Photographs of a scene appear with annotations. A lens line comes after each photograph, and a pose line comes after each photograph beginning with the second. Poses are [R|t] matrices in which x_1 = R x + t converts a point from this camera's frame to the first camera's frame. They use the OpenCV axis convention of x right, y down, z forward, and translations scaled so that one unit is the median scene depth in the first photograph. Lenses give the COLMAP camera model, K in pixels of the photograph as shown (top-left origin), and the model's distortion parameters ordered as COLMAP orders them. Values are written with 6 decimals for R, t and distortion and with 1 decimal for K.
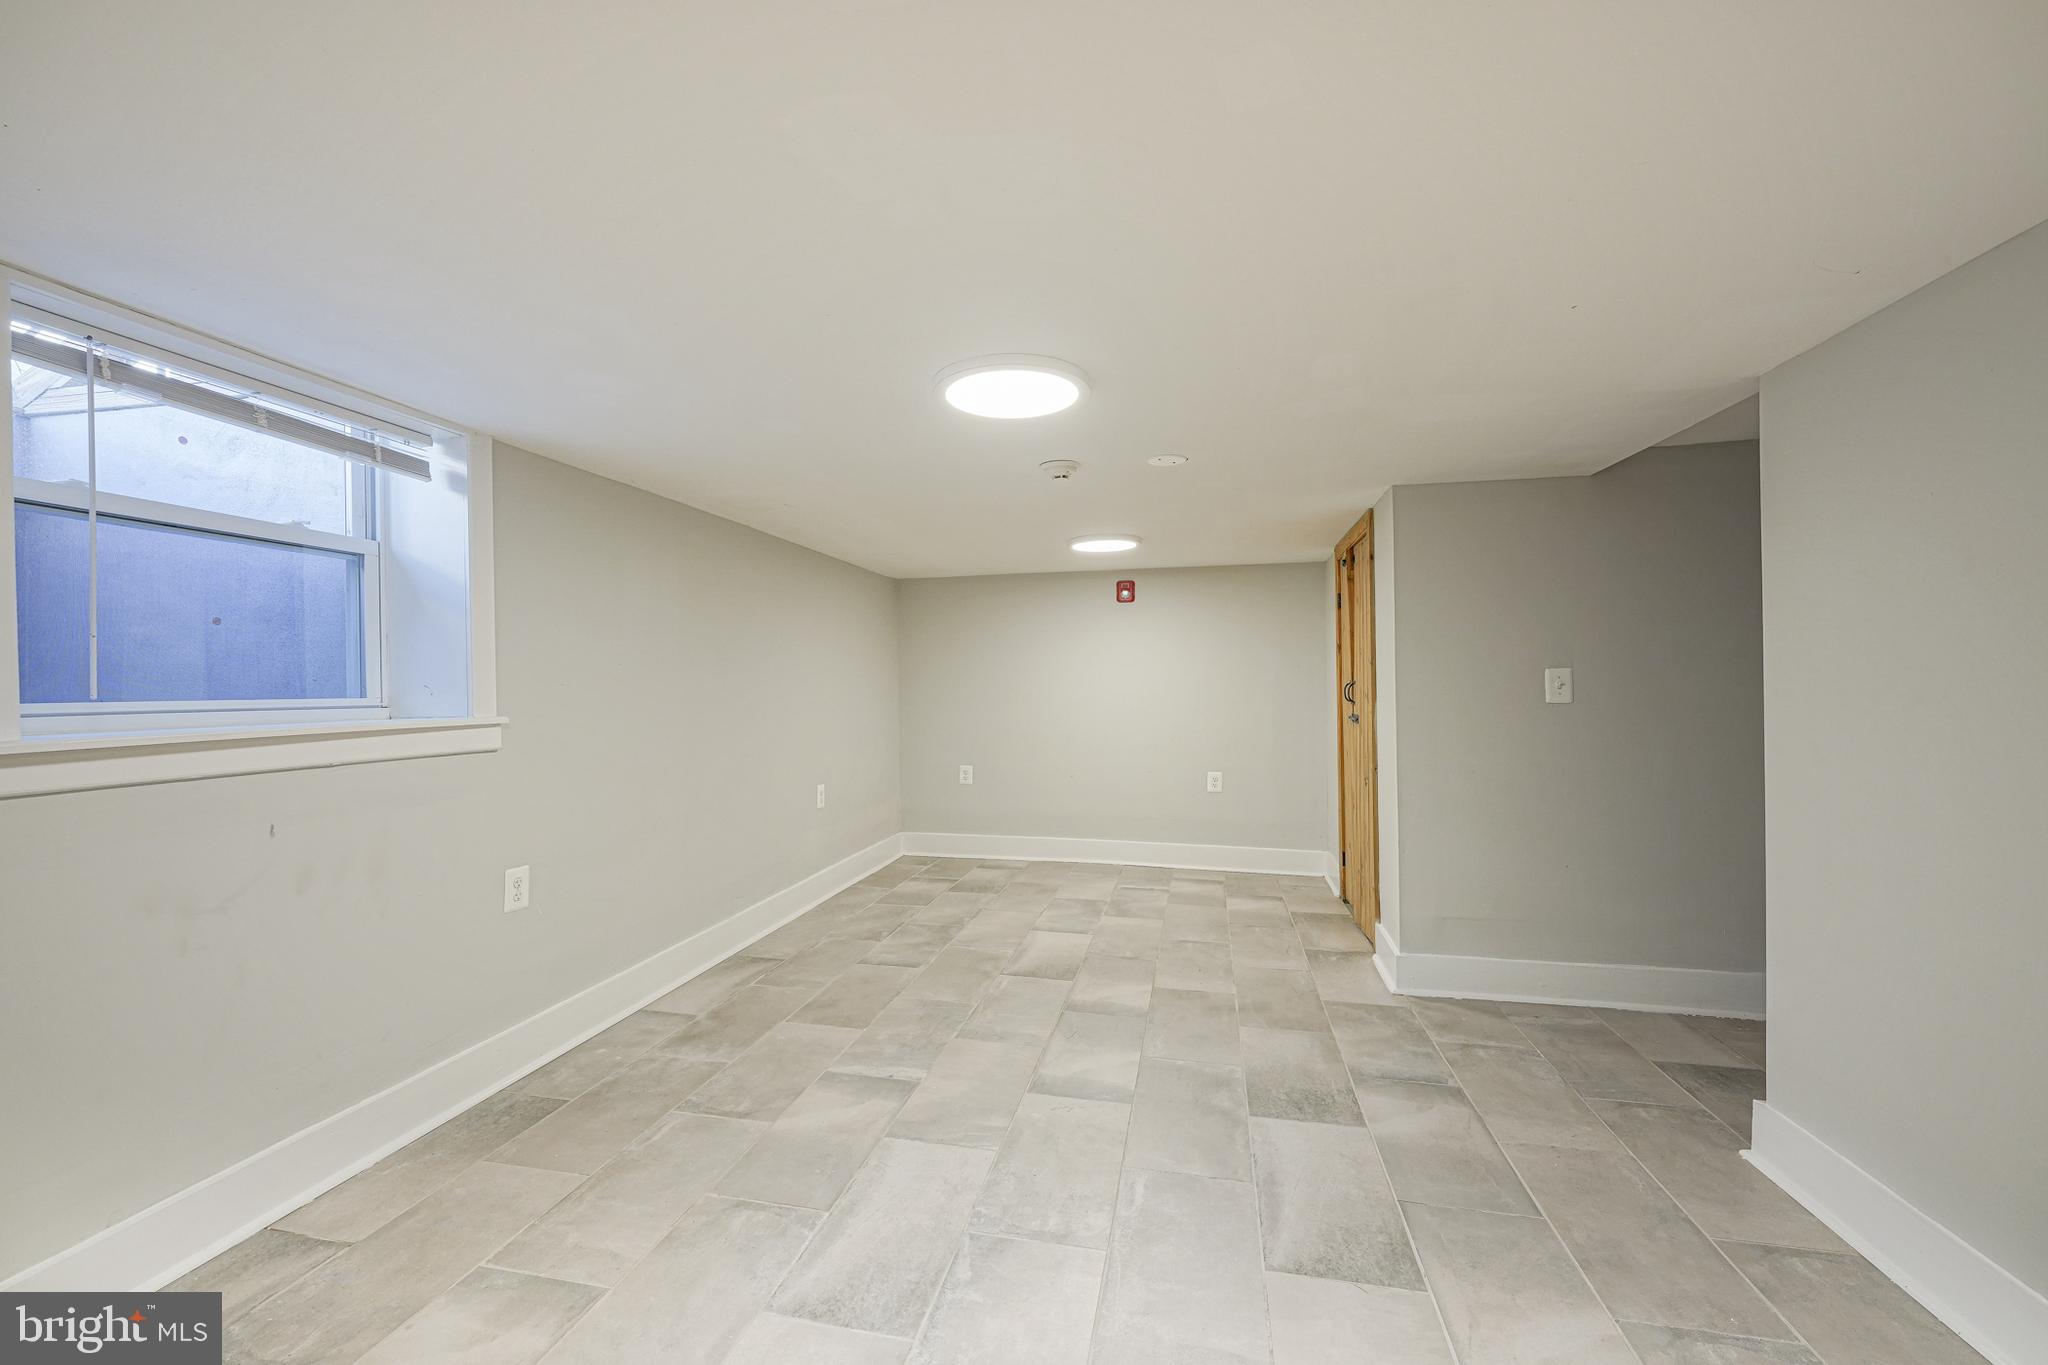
lens RADIAL K [[829.8, 0, 1018.1], [0, 829.8, 686.5], [0, 0, 1]] dist [0.000994, -0.000442]
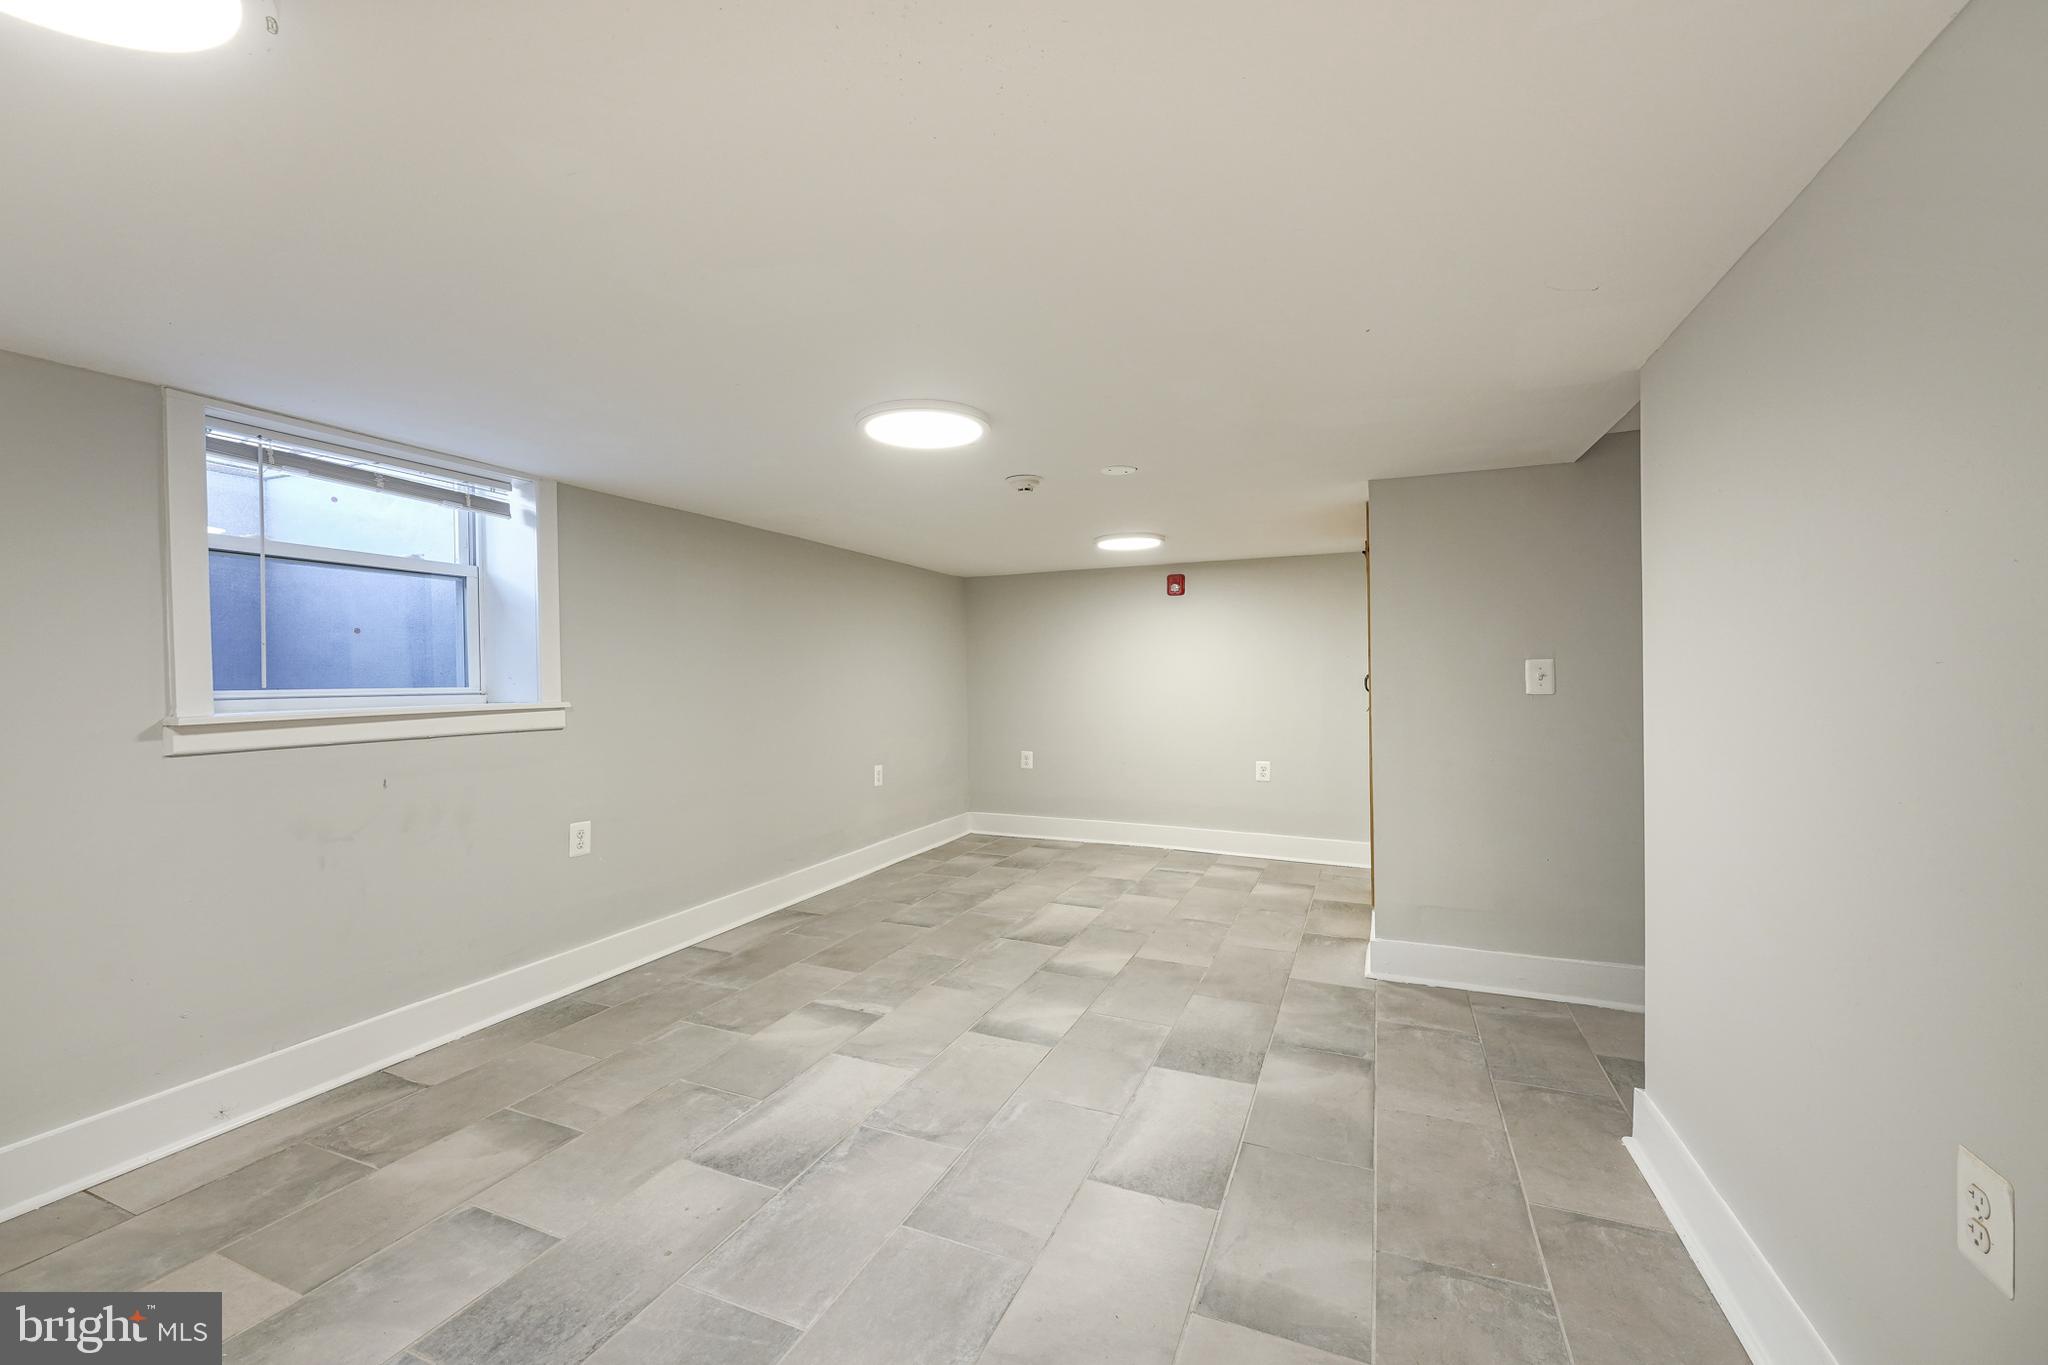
lens RADIAL K [[829.8, 0, 1019.4], [0, 829.8, 684.4], [0, 0, 1]] dist [0.000994, -0.000442]
pose [[0.982053, 0.001420, -0.188601, 0.321669], [0.000486, 0.999949, 0.010057, -0.003394], [0.188606, -0.009968, 0.982002, -0.120774]]
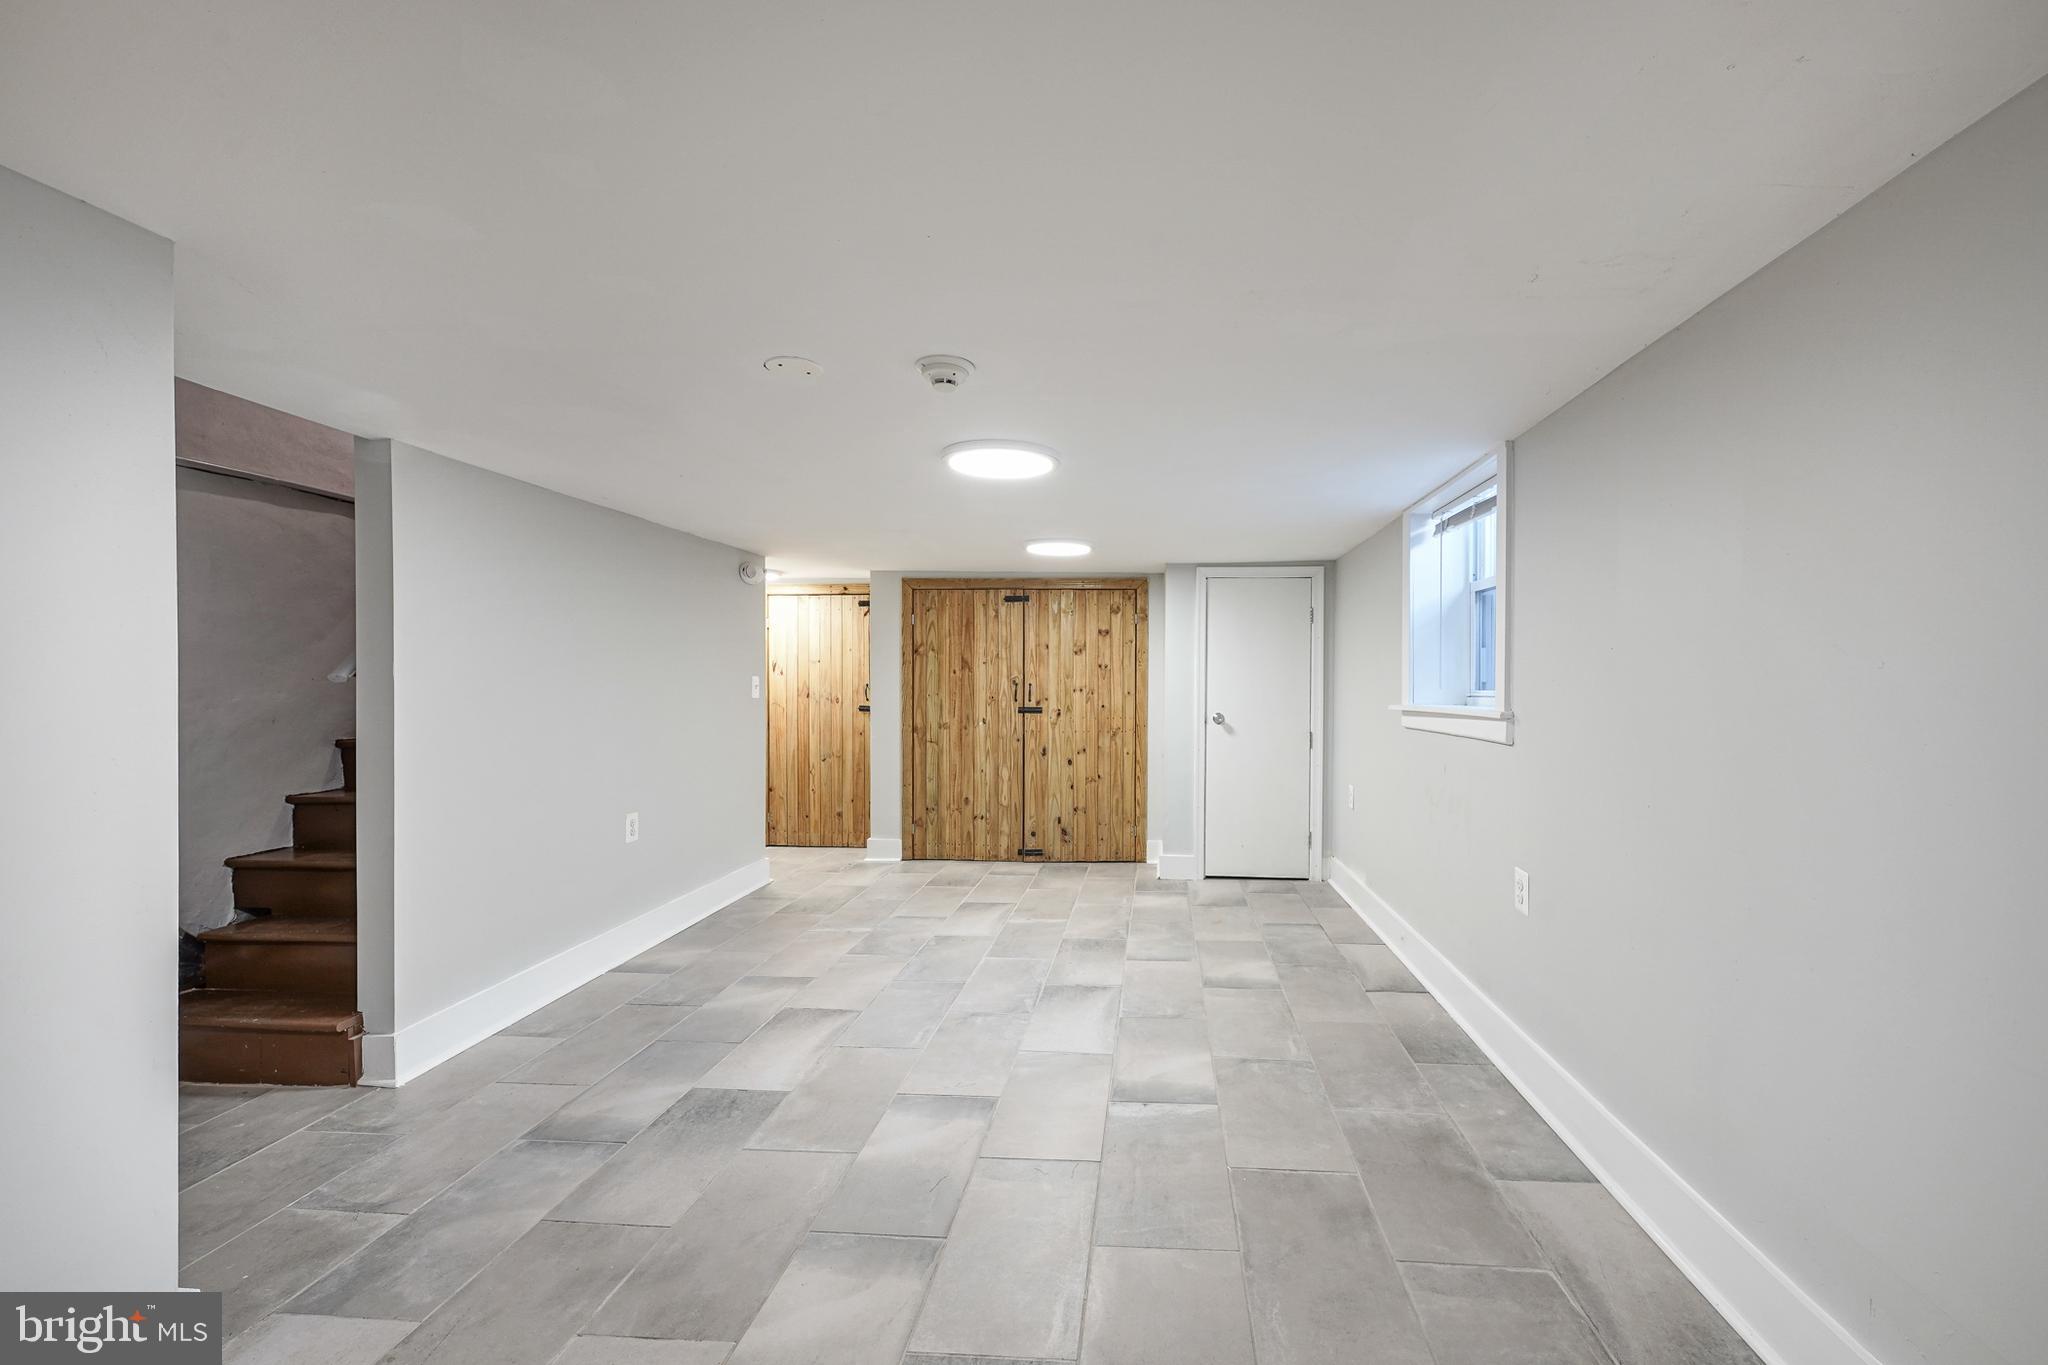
lens RADIAL K [[829.8, 0, 1041.0], [0, 829.8, 685.7], [0, 0, 1]] dist [0.000994, -0.000442]
pose [[-0.996476, 0.009349, -0.083354, 0.041948], [0.009265, 0.999956, 0.001395, -0.005538], [0.083363, 0.000618, -0.996519, 2.156112]]
